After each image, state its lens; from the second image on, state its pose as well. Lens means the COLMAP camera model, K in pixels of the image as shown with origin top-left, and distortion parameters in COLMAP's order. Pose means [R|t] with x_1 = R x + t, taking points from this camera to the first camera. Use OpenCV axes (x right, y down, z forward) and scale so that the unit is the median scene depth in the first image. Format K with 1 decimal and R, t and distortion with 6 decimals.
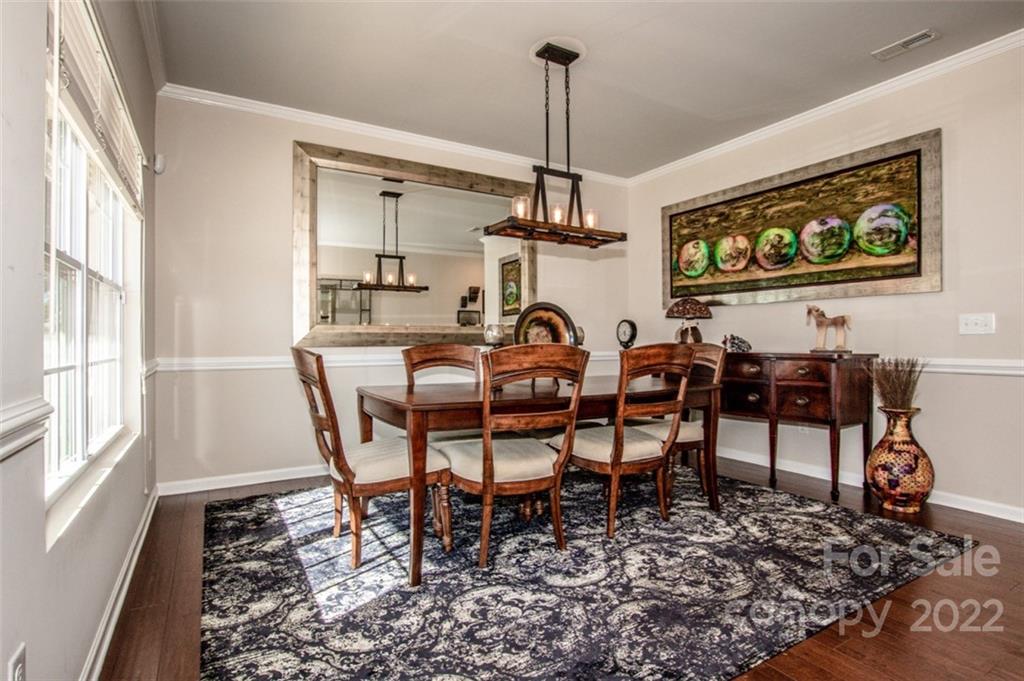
lens RADIAL K [[514.5, 0, 512.6], [0, 514.5, 338.0], [0, 0, 1]] dist [-0.024750, -0.000300]
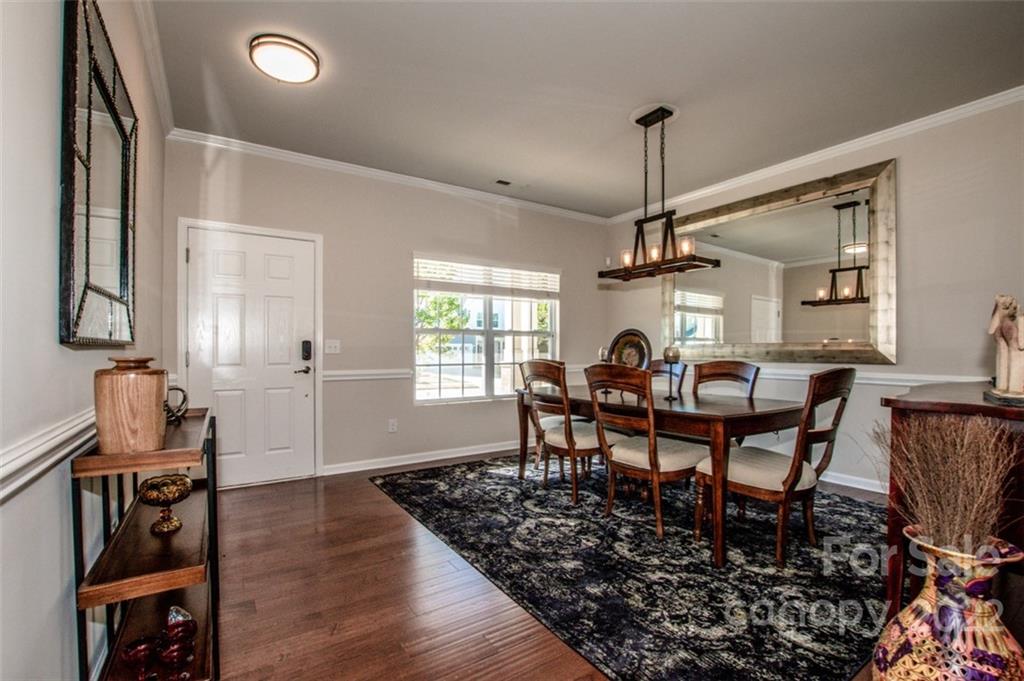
lens RADIAL K [[462.6, 0, 514.7], [0, 462.6, 348.1], [0, 0, 1]] dist [-0.029011, 0.004129]
pose [[0.044690, -0.000242, -0.999001, 1.265048], [0.004467, 0.999990, -0.000043, -0.024739], [0.998991, -0.004461, 0.044691, 0.701635]]
